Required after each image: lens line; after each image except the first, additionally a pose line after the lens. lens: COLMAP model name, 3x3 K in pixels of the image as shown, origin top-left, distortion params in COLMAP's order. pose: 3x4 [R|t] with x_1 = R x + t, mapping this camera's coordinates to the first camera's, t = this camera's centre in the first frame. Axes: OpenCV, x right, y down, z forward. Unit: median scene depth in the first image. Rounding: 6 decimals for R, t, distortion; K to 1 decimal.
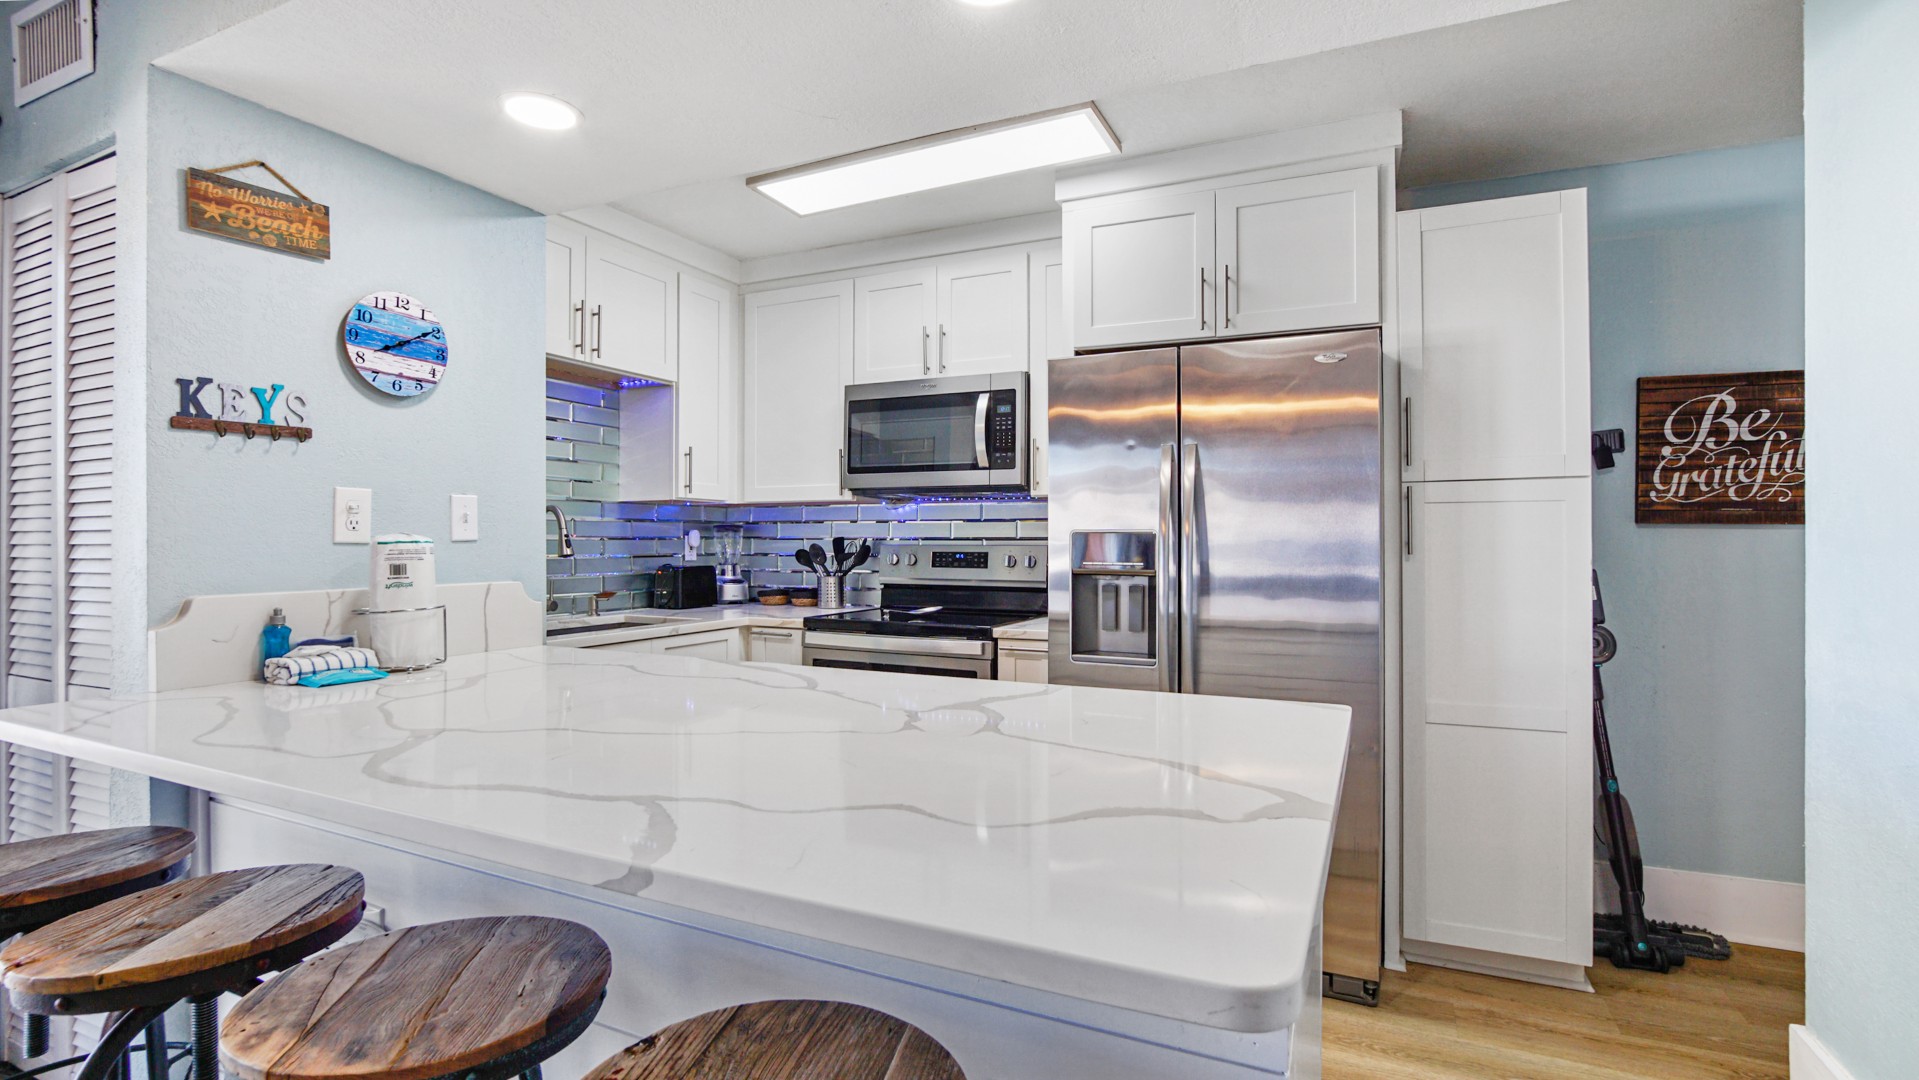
lens RADIAL K [[887.6, 0, 959.5], [0, 887.6, 540.0], [0, 0, 1]] dist [-0.029354, -0.000138]
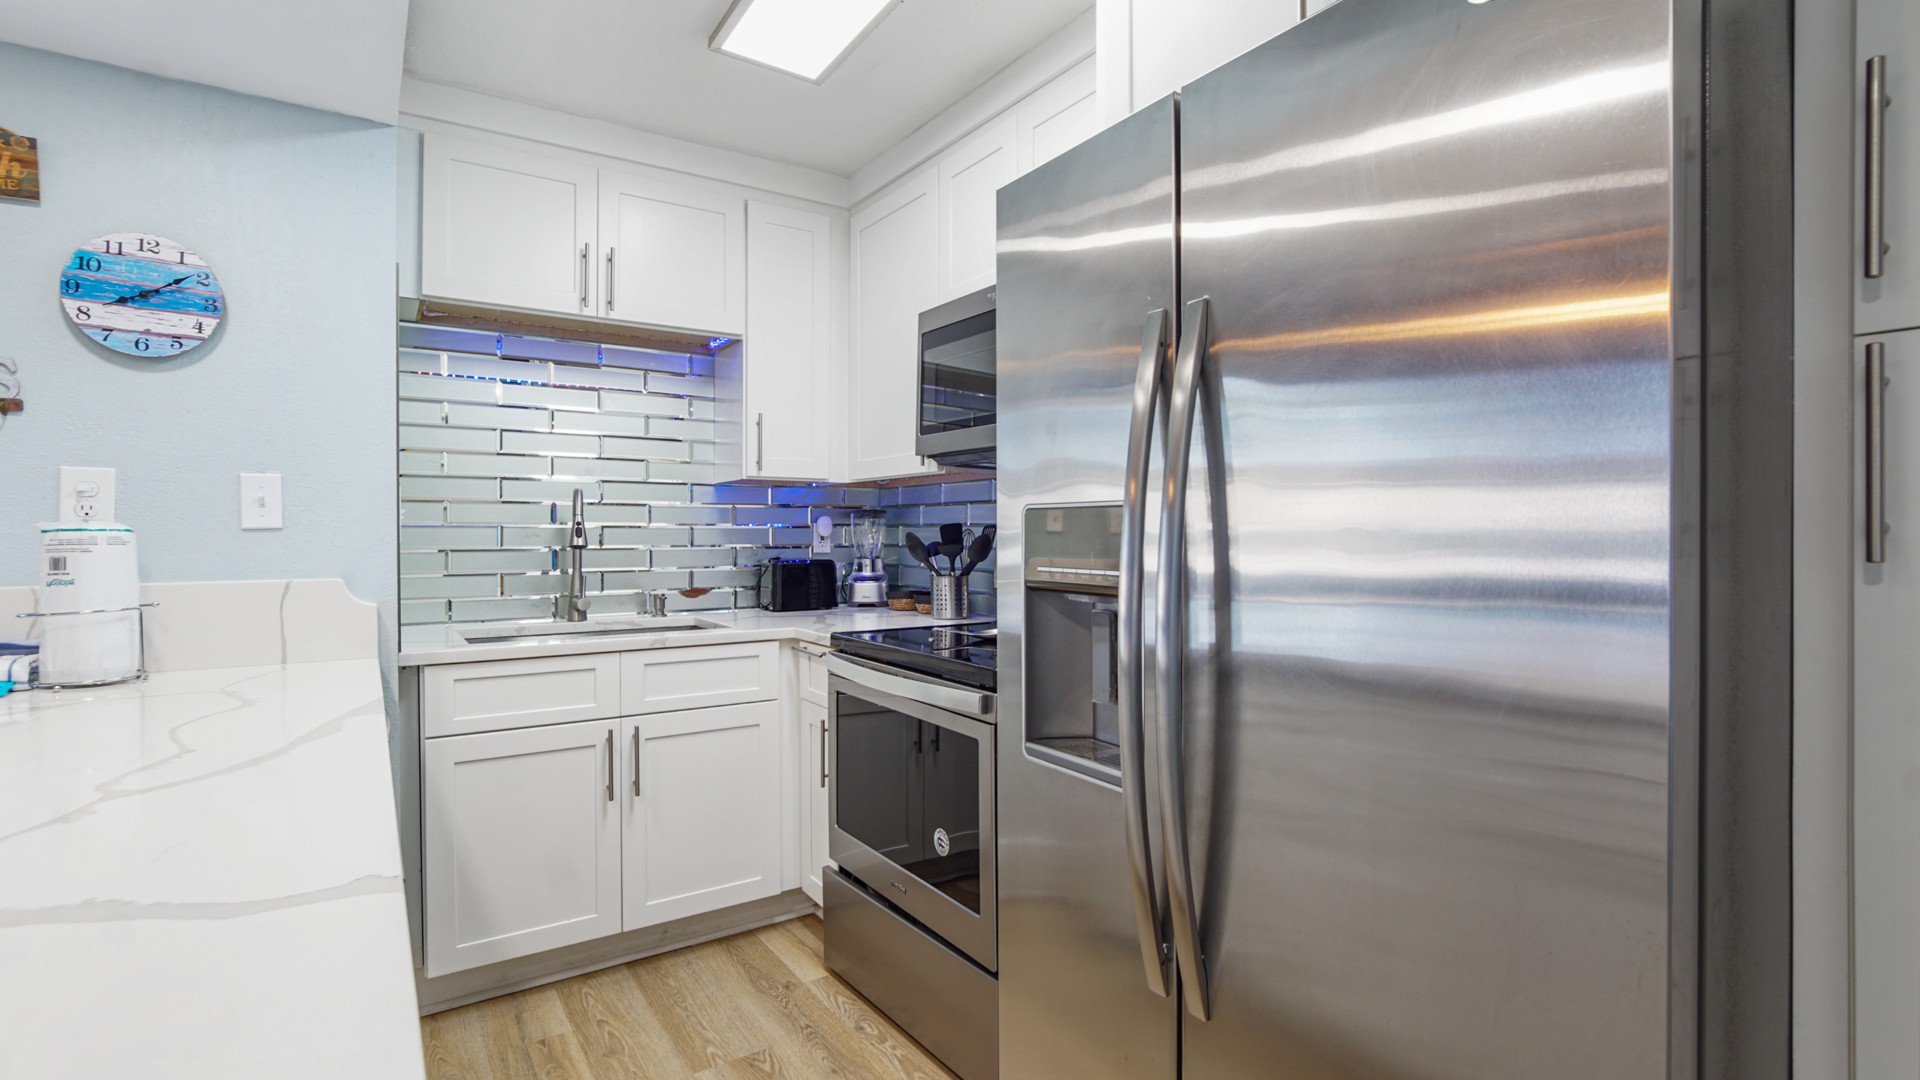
lens RADIAL K [[892.9, 0, 953.1], [0, 892.9, 534.7], [0, 0, 1]] dist [-0.000491, 0.000407]
pose [[0.854180, 0.001201, -0.519975, 0.365766], [0.002046, 0.999982, 0.005671, 0.002497], [0.519973, -0.005908, 0.854162, 0.521956]]
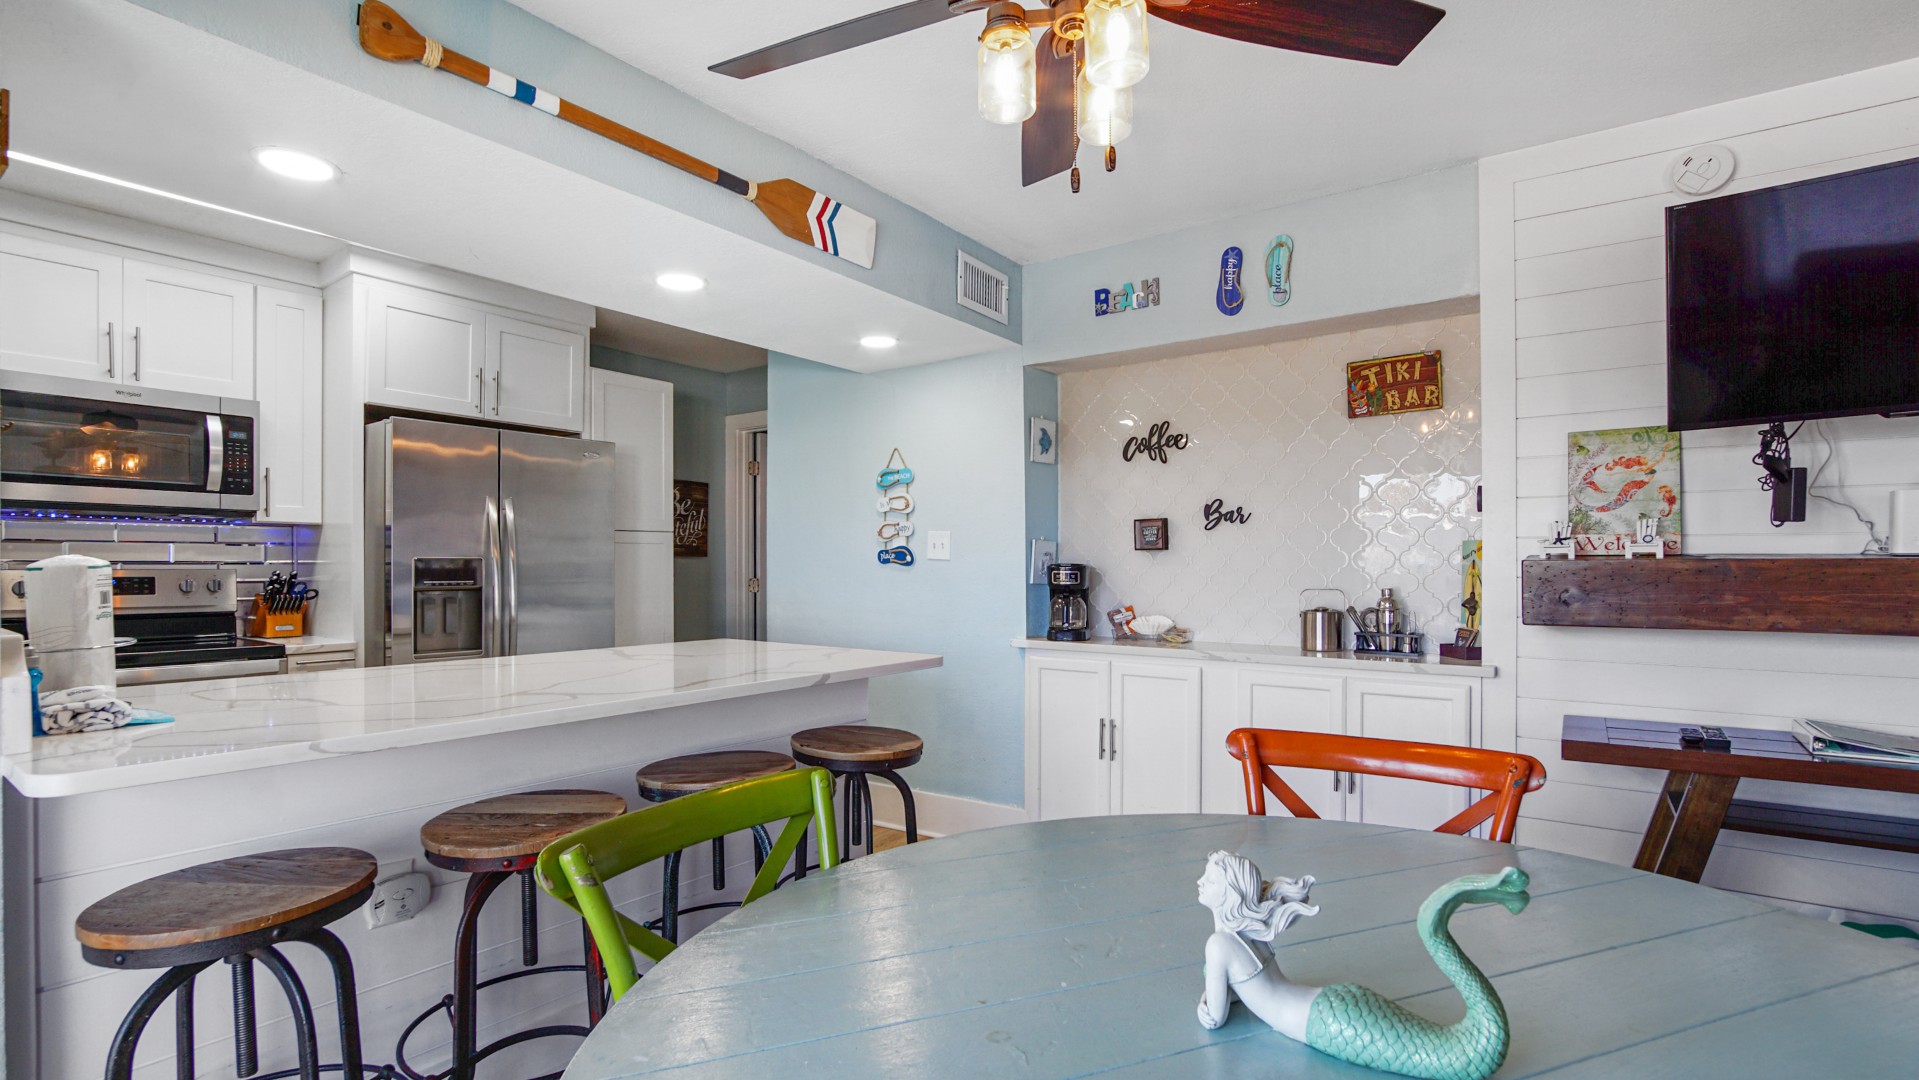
lens RADIAL K [[883.4, 0, 959.1], [0, 883.4, 568.4], [0, 0, 1]] dist [0.000357, 0.000060]
pose [[0.180050, -0.002925, 0.983653, -0.980489], [0.005328, 0.999984, 0.001998, 0.008788], [-0.983643, 0.004881, 0.180062, 0.010311]]
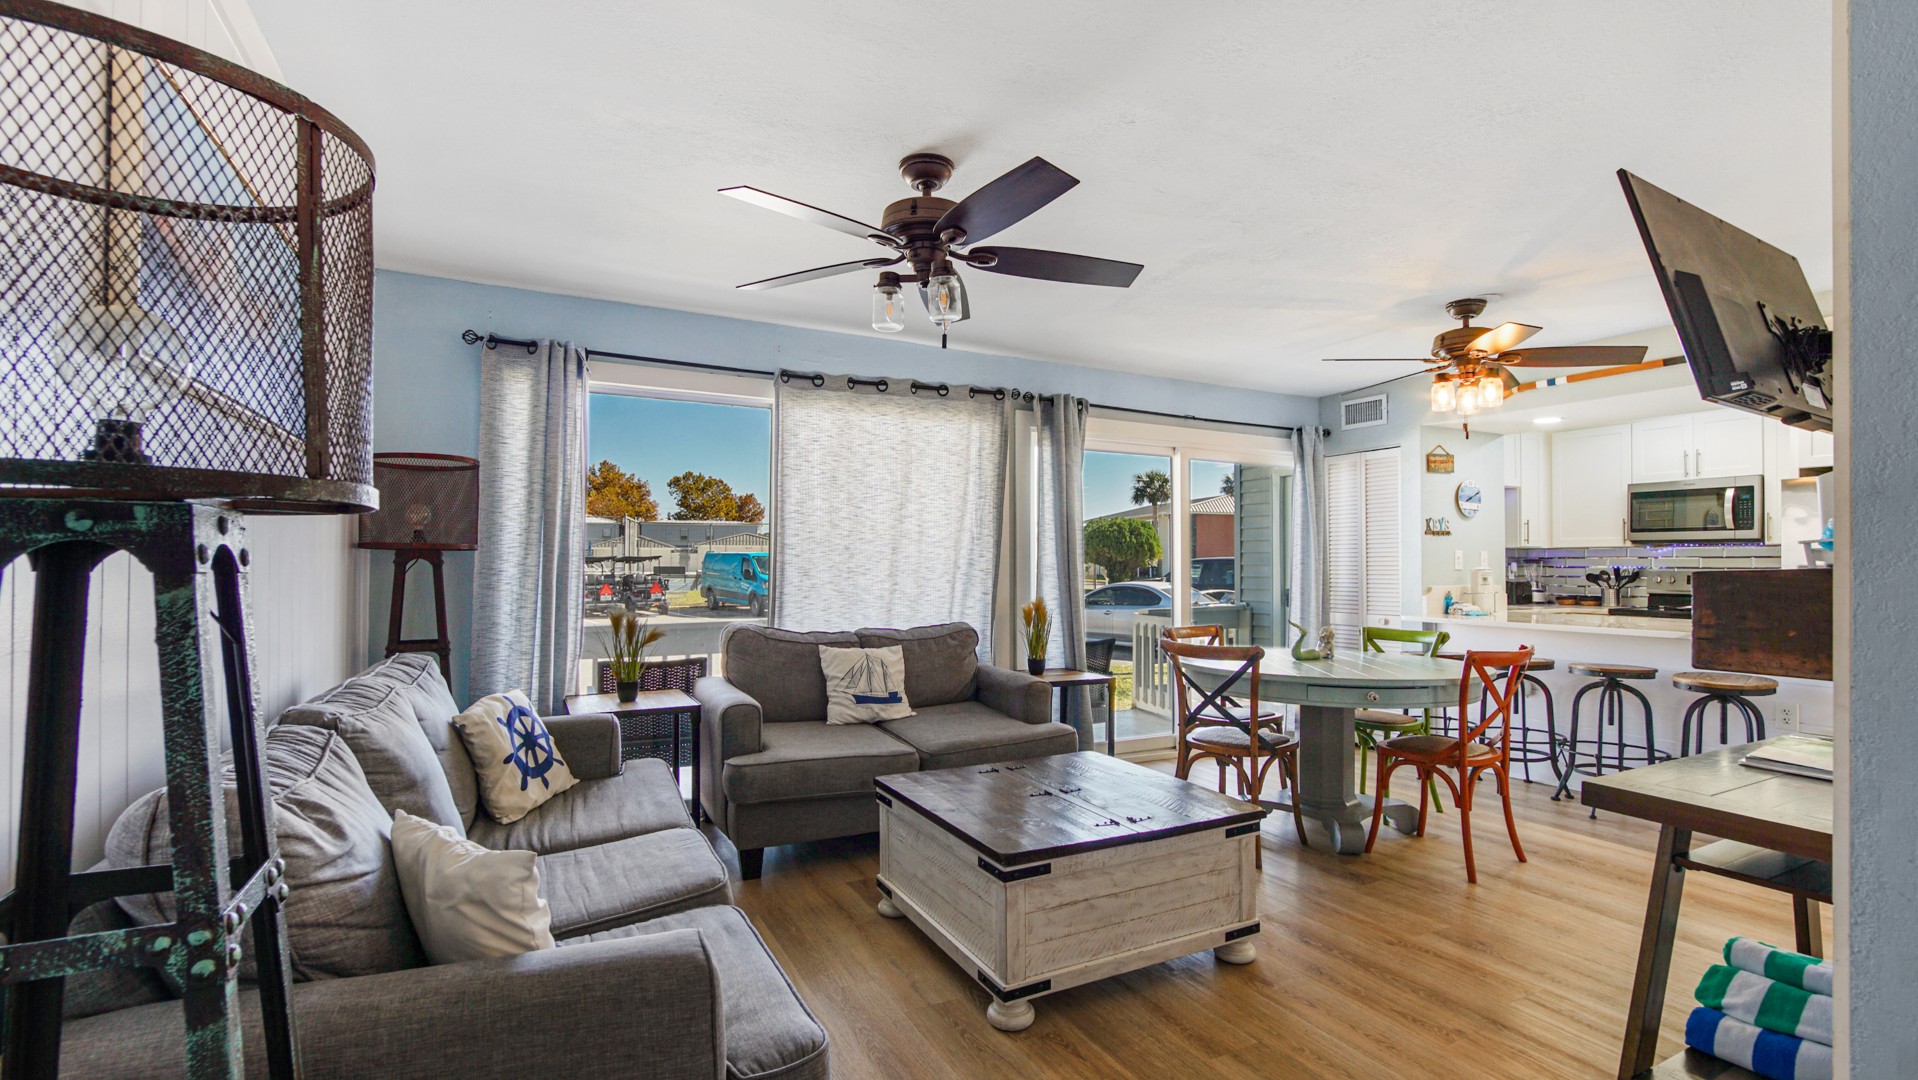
lens RADIAL K [[877.0, 0, 965.1], [0, 877.0, 553.7], [0, 0, 1]] dist [-0.002369, -0.000391]
pose [[0.808590, -0.005282, -0.588349, -0.230122], [-0.002155, 0.999926, -0.011940, -0.008038], [0.588369, 0.010922, 0.808519, -1.695969]]
